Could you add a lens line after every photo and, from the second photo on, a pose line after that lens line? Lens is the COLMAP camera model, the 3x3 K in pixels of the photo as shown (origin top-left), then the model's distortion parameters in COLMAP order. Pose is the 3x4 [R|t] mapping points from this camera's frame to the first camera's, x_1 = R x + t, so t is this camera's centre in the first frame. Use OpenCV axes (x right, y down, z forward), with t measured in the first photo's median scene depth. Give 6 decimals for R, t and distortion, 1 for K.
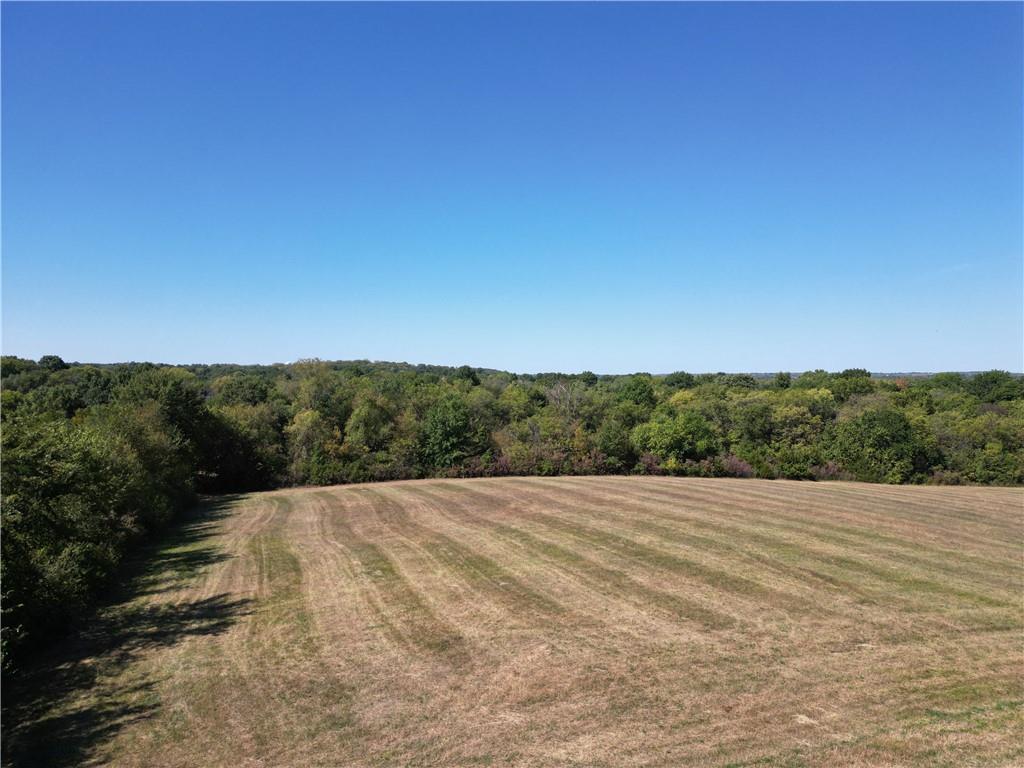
lens RADIAL K [[717.0, 0, 509.8], [0, 717.0, 385.8], [0, 0, 1]] dist [0.078344, -0.078105]
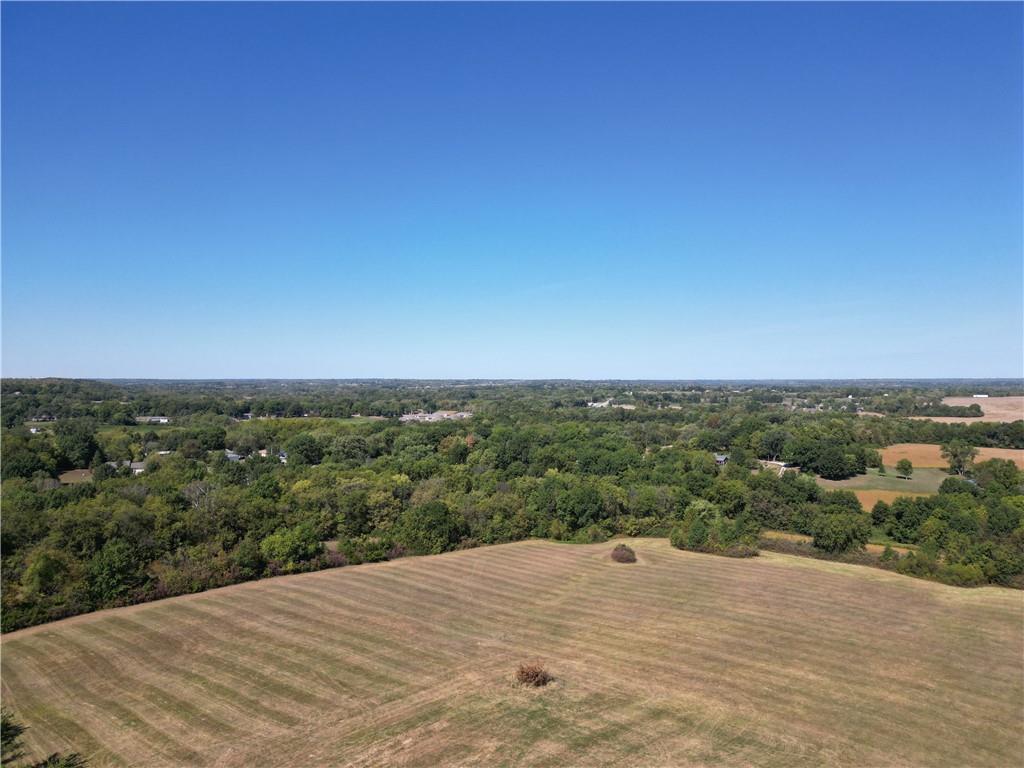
lens RADIAL K [[717.0, 0, 509.8], [0, 717.0, 385.8], [0, 0, 1]] dist [0.078344, -0.078105]
pose [[0.876747, -0.004457, 0.480931, -0.093579], [0.006486, 0.999976, -0.002558, -0.271486], [-0.480908, 0.005362, 0.876755, -0.529882]]
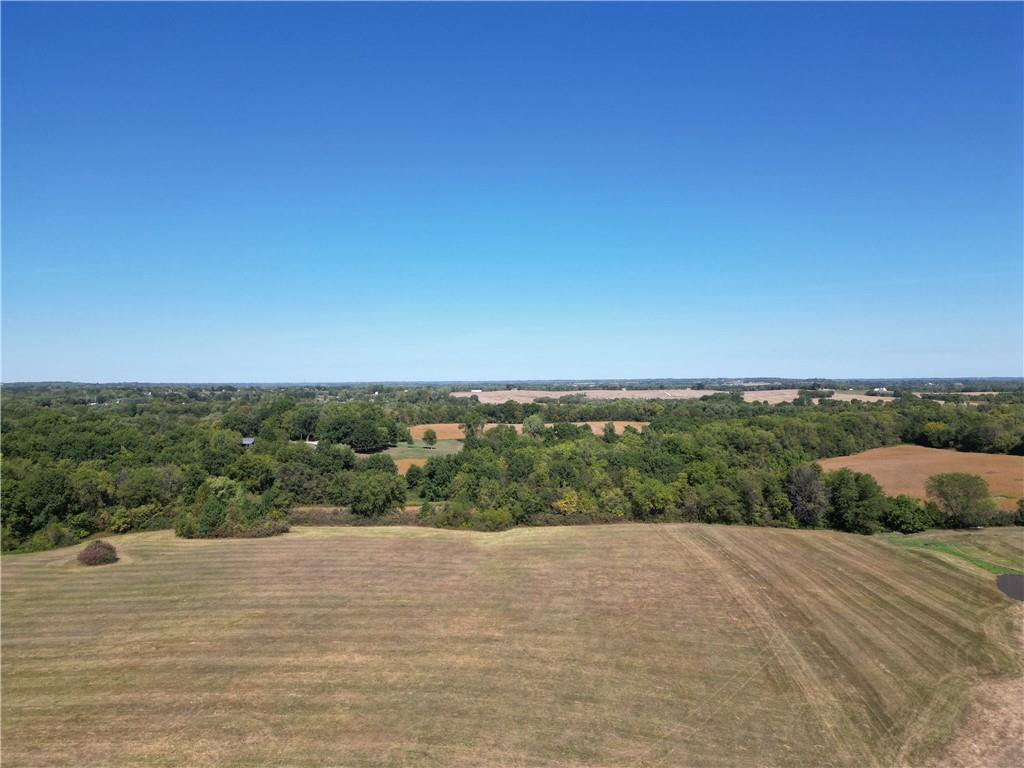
lens RADIAL K [[717.0, 0, 509.8], [0, 717.0, 385.8], [0, 0, 1]] dist [0.078344, -0.078105]
pose [[0.430746, -0.006167, 0.902452, 0.187603], [0.016084, 0.999870, -0.000844, -0.130387], [-0.902330, 0.014879, 0.430789, -0.282583]]
